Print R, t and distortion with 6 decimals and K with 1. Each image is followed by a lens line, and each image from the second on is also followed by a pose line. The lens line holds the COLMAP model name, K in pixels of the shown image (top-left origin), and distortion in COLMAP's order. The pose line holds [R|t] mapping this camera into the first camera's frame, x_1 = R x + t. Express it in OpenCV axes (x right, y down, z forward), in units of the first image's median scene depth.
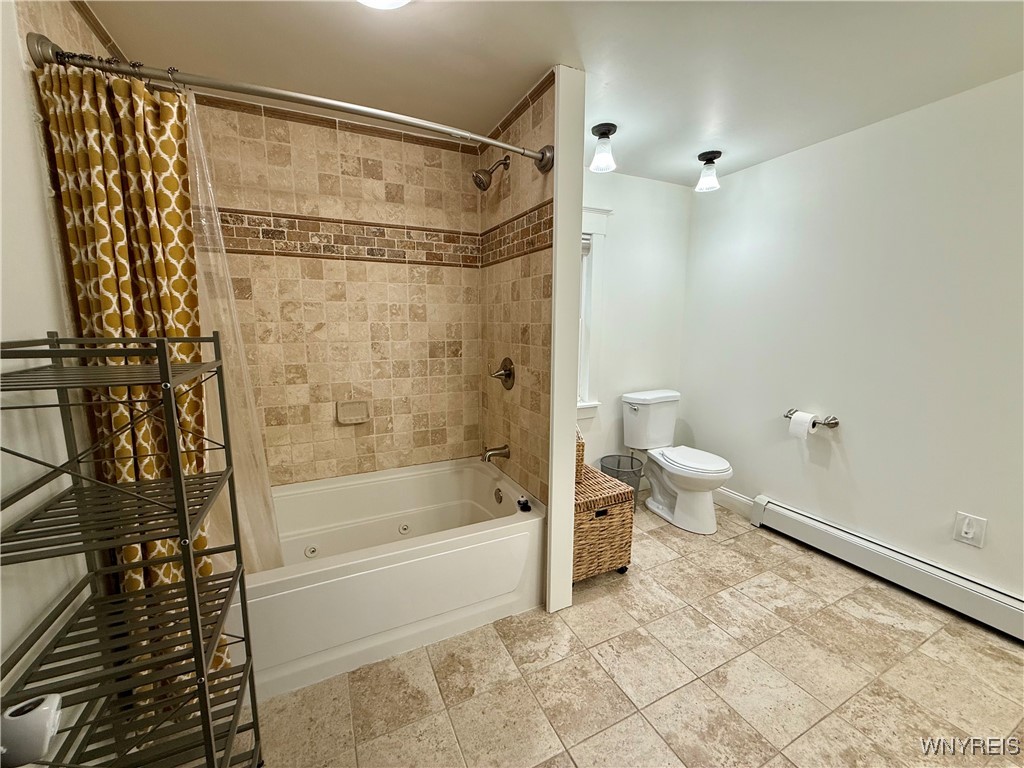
lens RADIAL K [[407.2, 0, 510.6], [0, 407.2, 383.1], [0, 0, 1]] dist [0.000191, 0.000196]
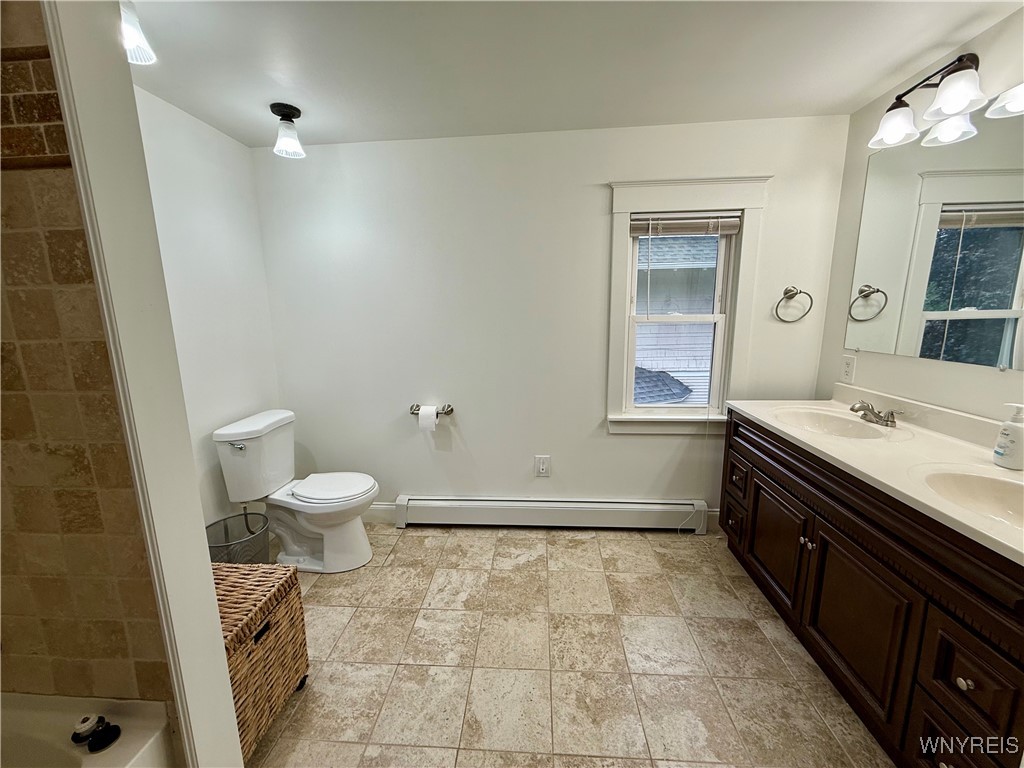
lens RADIAL K [[407.2, 0, 512.1], [0, 407.2, 384.2], [0, 0, 1]] dist [0.000191, 0.000196]
pose [[0.500585, -0.161270, 0.850533, -0.053111], [0.149026, 0.983881, 0.098844, -0.058206], [-0.852764, 0.077271, 0.516549, 0.293771]]
